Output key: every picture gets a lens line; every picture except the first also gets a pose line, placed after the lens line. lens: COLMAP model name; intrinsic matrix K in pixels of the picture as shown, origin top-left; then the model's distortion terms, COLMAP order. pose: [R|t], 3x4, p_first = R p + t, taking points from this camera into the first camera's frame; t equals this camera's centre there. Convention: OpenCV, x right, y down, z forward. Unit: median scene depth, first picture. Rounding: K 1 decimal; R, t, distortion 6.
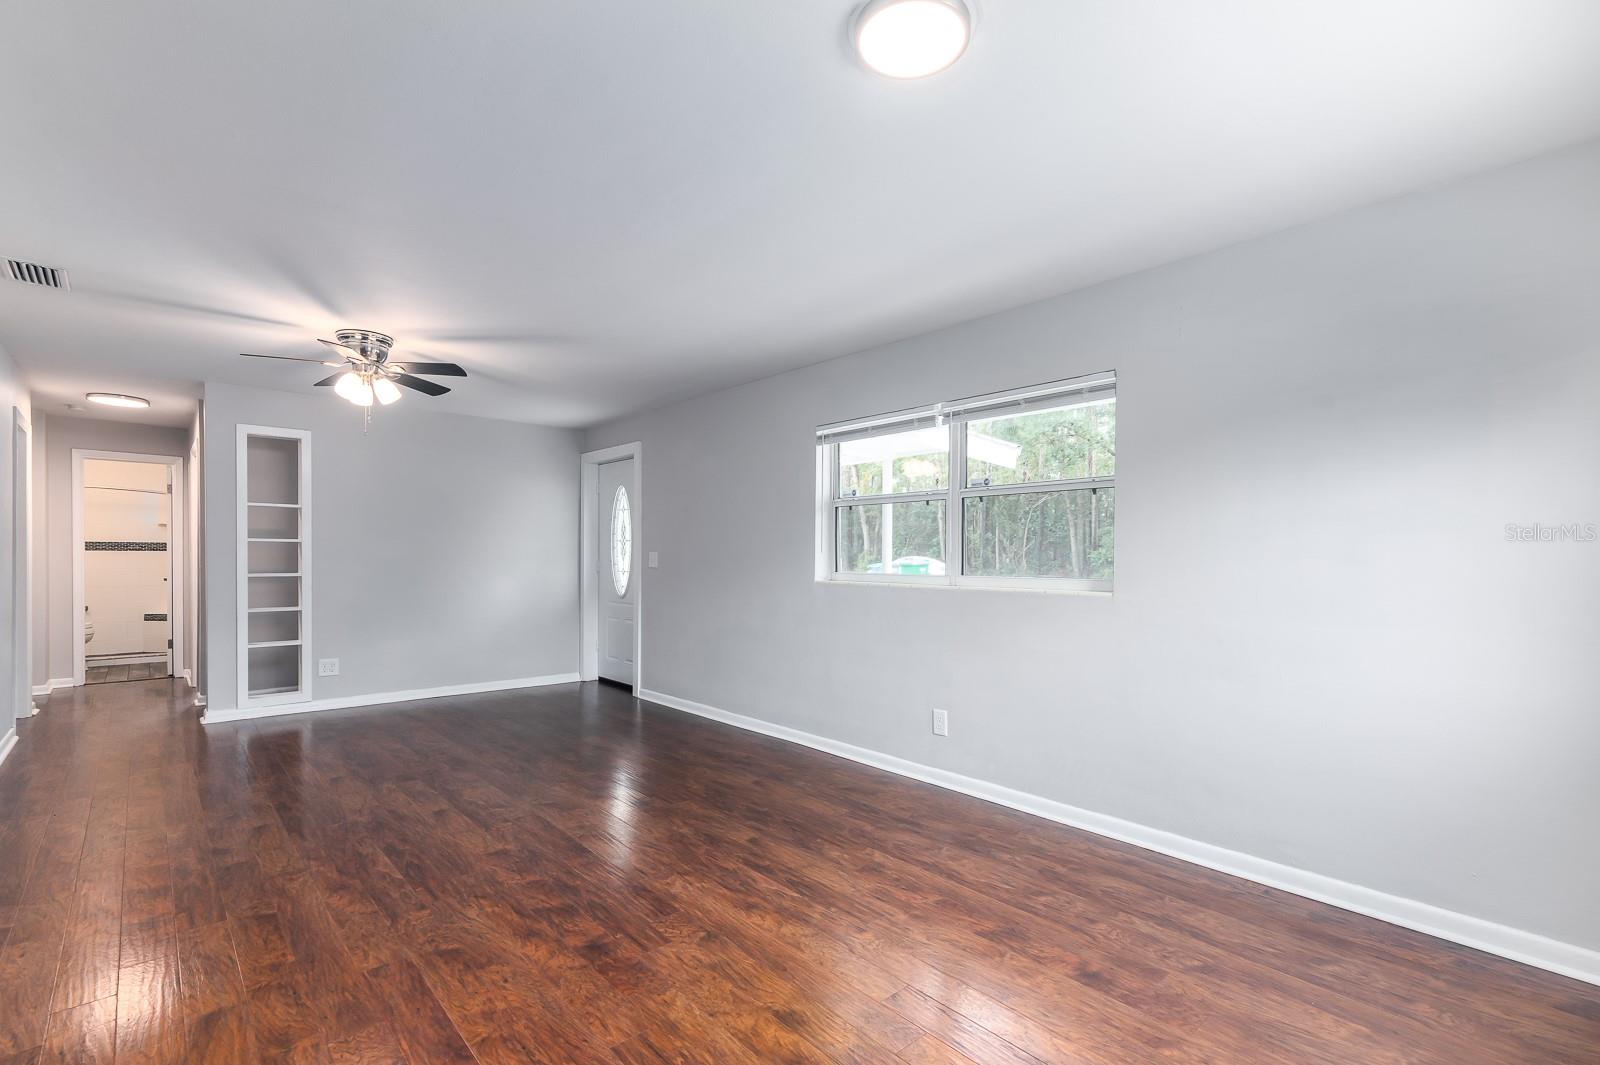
lens RADIAL K [[730.0, 0, 795.8], [0, 730.0, 552.4], [0, 0, 1]] dist [0.018166, 0.000322]
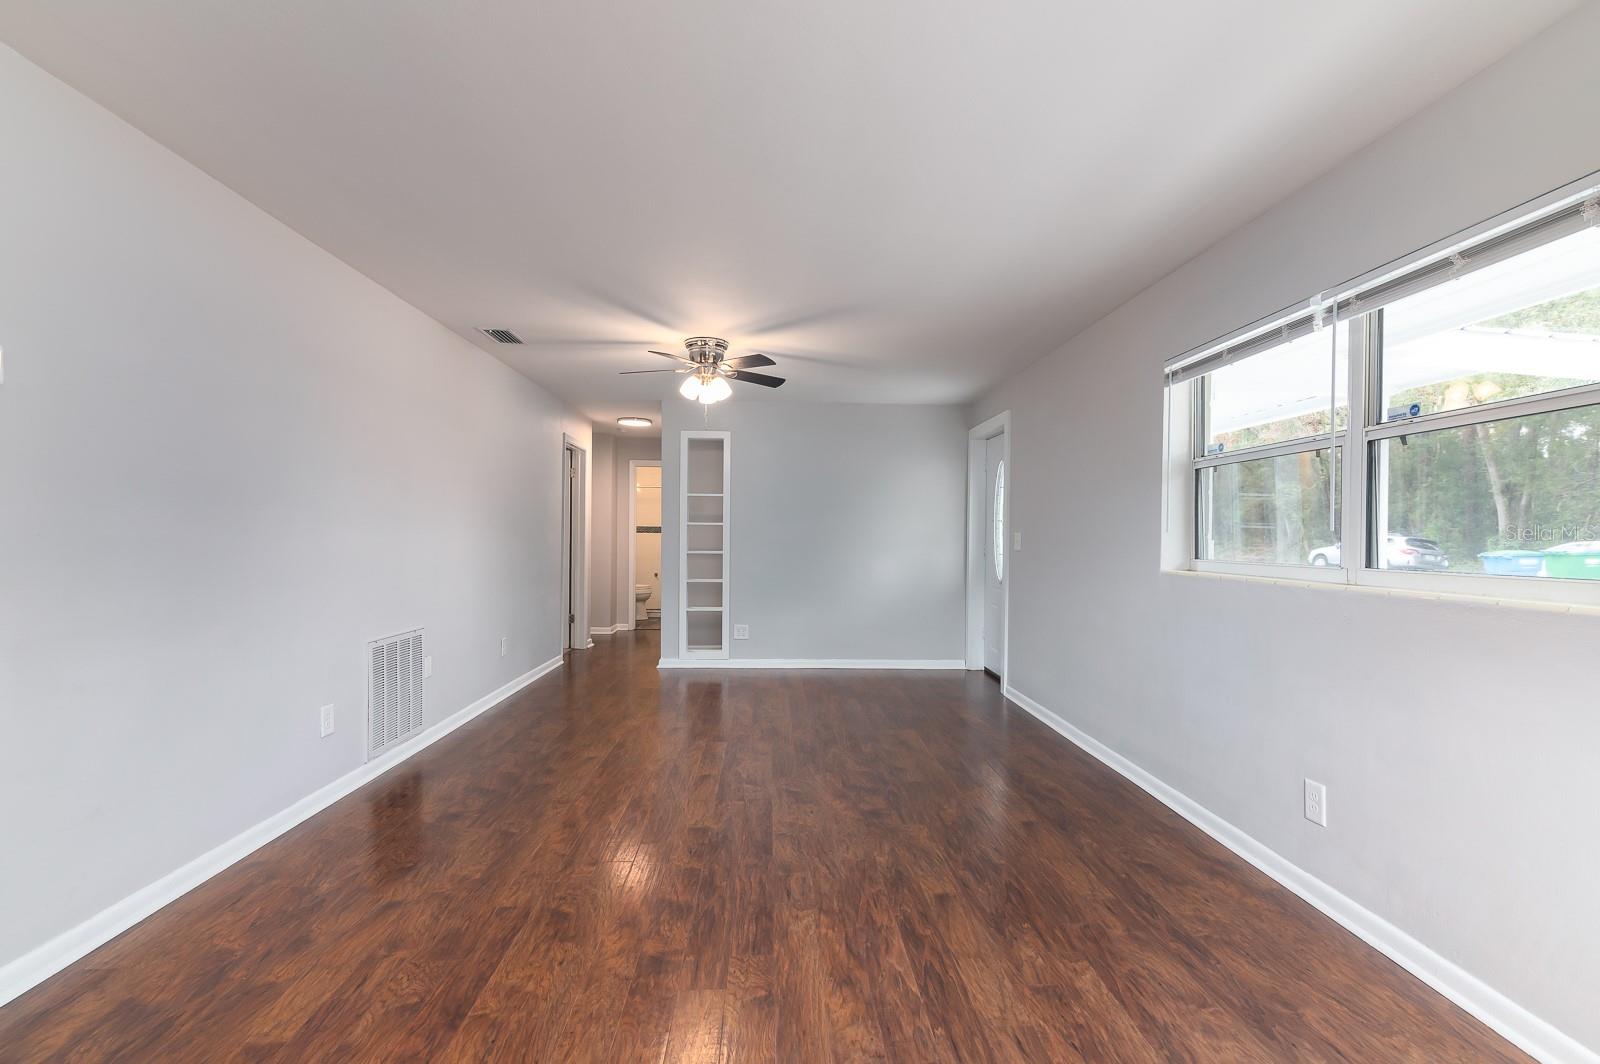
lens RADIAL K [[732.4, 0, 800.0], [0, 732.4, 532.0], [0, 0, 1]] dist [0.018471, -0.000338]
pose [[0.776631, -0.002841, -0.629949, 0.248121], [-0.000150, 0.999989, -0.004695, 0.004149], [0.629956, 0.003741, 0.776622, 0.222186]]
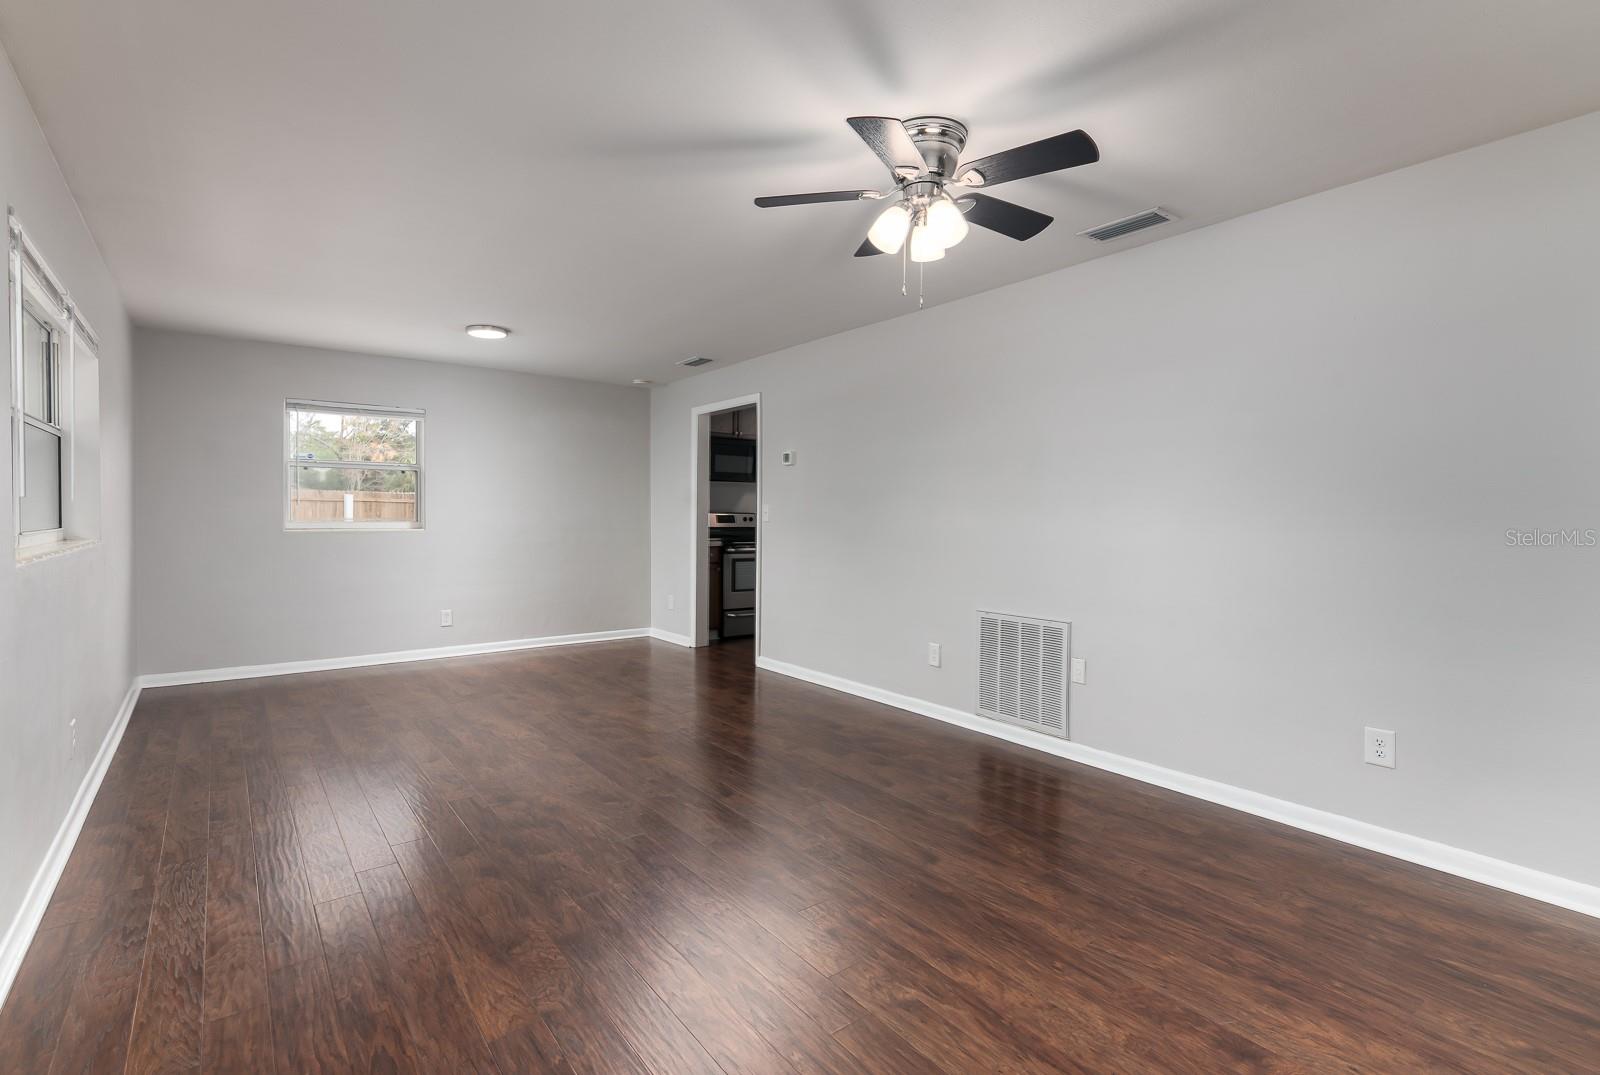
lens RADIAL K [[760.8, 0, 800.0], [0, 760.8, 537.5], [0, 0, 1]] dist [0.001676, 0.000190]
pose [[-0.997419, -0.013561, 0.070508, -0.542724], [-0.011645, 0.999553, 0.027524, 0.007222], [-0.070850, 0.026632, -0.997131, 1.641114]]
